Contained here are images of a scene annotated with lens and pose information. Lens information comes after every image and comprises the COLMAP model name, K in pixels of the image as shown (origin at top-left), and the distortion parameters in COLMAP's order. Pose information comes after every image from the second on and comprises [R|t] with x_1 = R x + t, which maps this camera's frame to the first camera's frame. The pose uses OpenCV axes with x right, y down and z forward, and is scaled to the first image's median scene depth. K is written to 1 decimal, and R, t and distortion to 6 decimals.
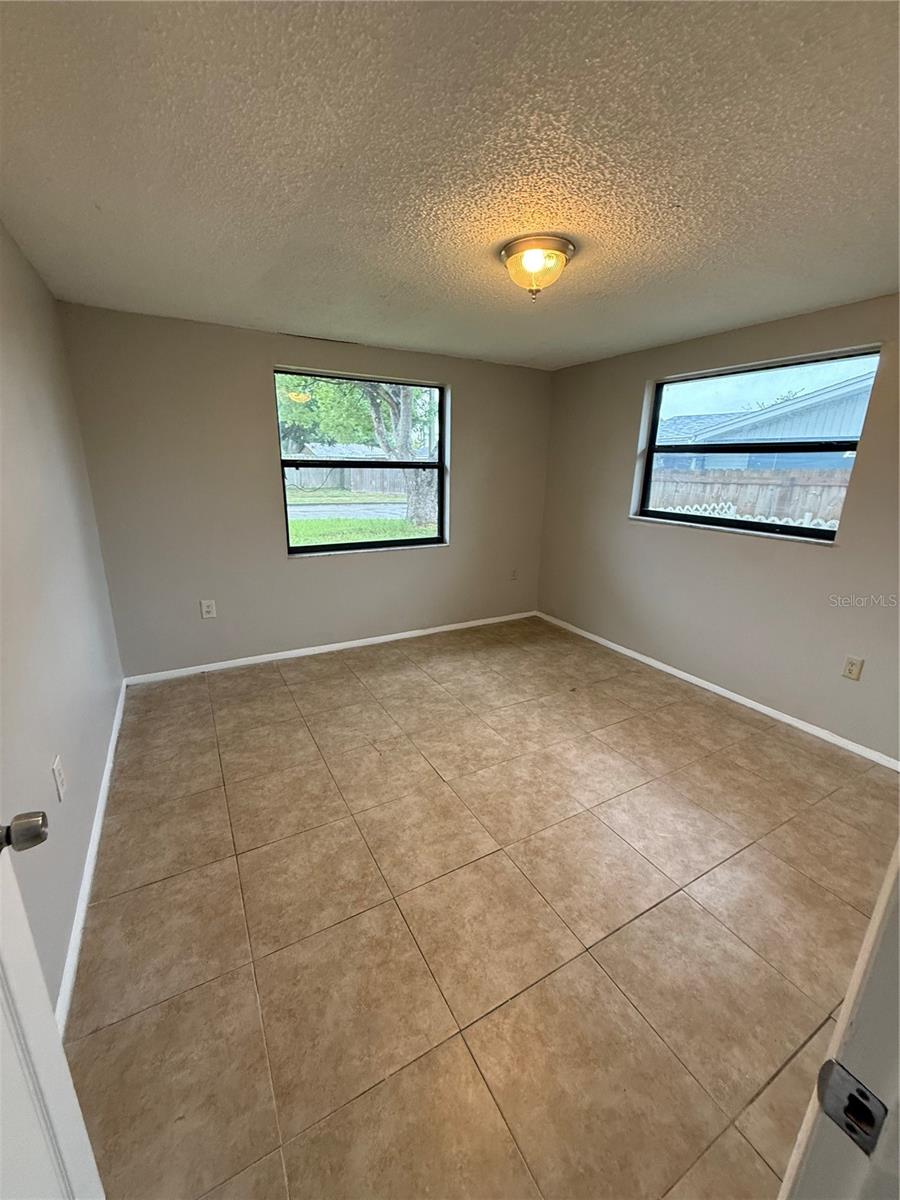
lens RADIAL K [[480.1, 0, 449.7], [0, 480.1, 596.1], [0, 0, 1]] dist [-0.003094, -0.000305]
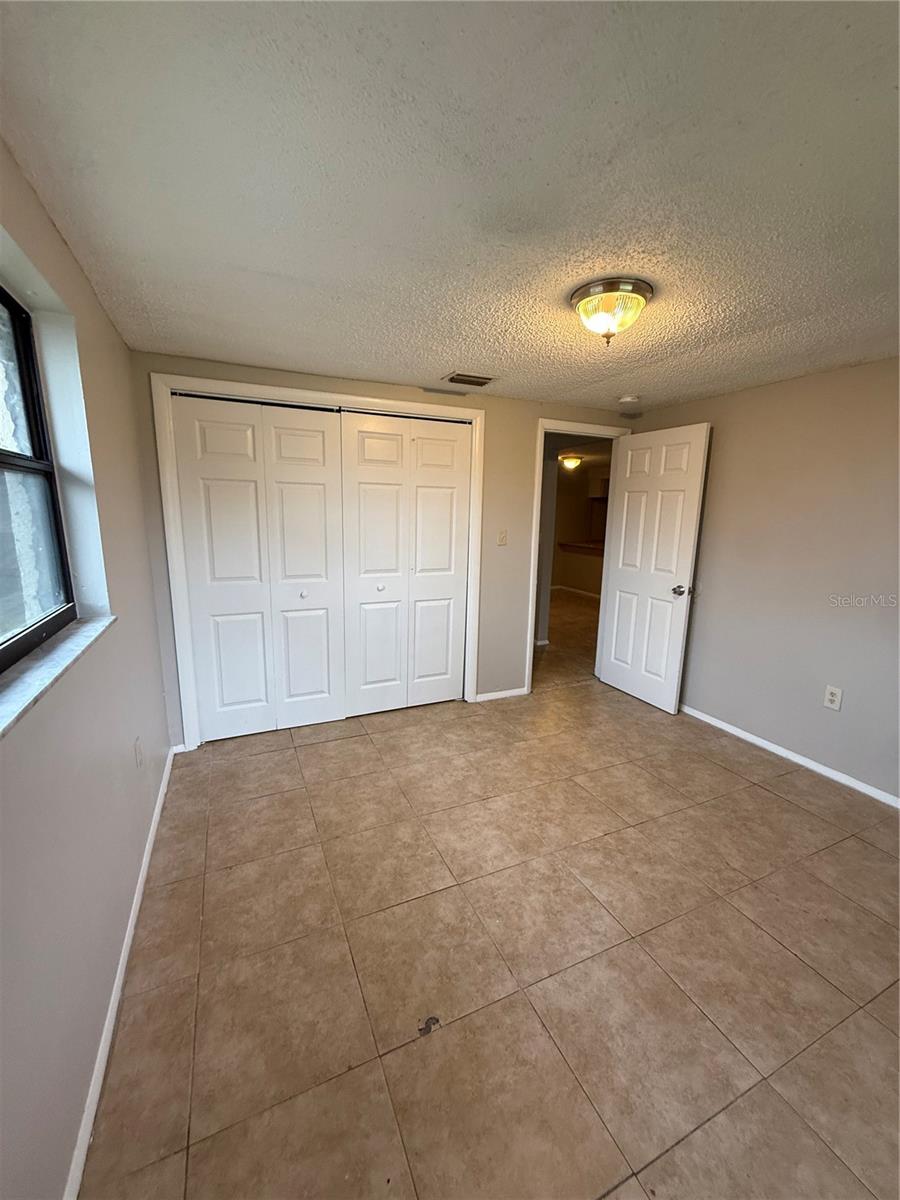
lens RADIAL K [[480.1, 0, 456.9], [0, 480.1, 599.2], [0, 0, 1]] dist [-0.003094, -0.000305]
pose [[-0.997204, -0.045453, 0.059313, 0.290163], [-0.014956, 0.899071, 0.437547, -0.429995], [-0.073214, 0.435436, -0.897237, 1.571777]]
